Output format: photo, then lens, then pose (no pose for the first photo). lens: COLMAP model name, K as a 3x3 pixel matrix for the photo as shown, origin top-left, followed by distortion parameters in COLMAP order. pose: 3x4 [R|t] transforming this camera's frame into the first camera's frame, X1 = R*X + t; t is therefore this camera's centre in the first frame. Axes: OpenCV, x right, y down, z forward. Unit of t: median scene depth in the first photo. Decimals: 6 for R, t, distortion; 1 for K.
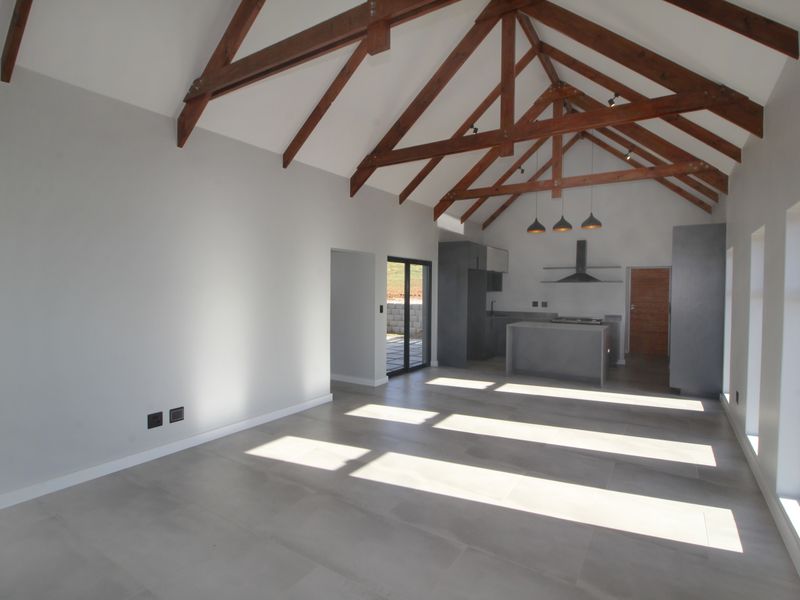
lens RADIAL K [[431.3, 0, 402.3], [0, 431.3, 293.5], [0, 0, 1]] dist [-0.000150, 0.006410]
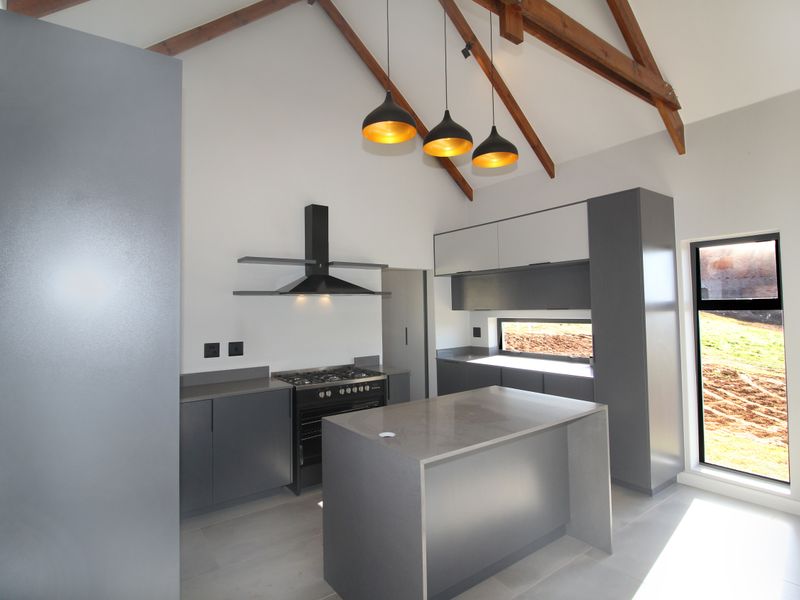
lens RADIAL K [[431.3, 0, 403.9], [0, 431.3, 295.9], [0, 0, 1]] dist [-0.000150, 0.006410]
pose [[0.377915, 0.012575, 0.925755, 0.014170], [0.031410, 0.999158, -0.026394, -0.009222], [-0.925307, 0.039053, 0.377202, 0.733908]]
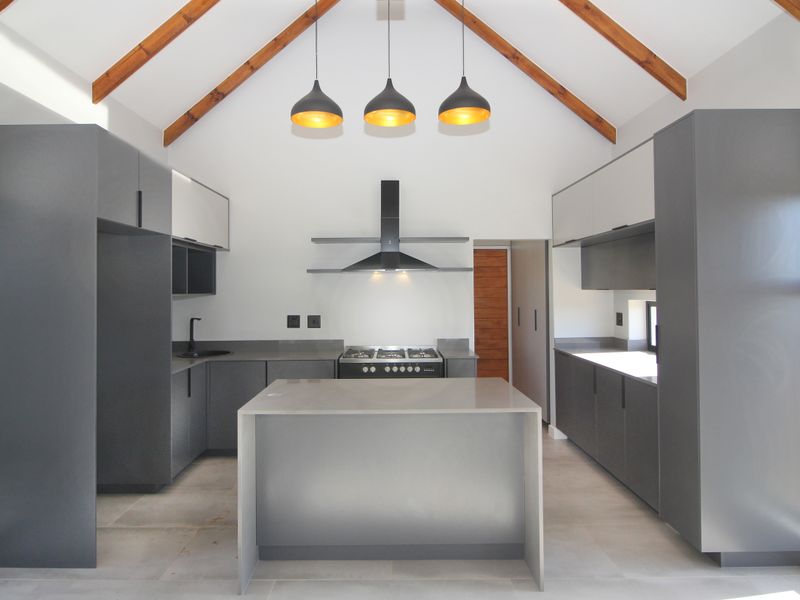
lens RADIAL K [[522.3, 0, 391.1], [0, 522.3, 287.5], [0, 0, 1]] dist [0.013155, 0.003744]
pose [[0.849810, -0.009216, 0.527009, 0.118068], [0.018621, 0.999748, -0.012543, -0.001828], [-0.526760, 0.020473, 0.849767, 0.521398]]
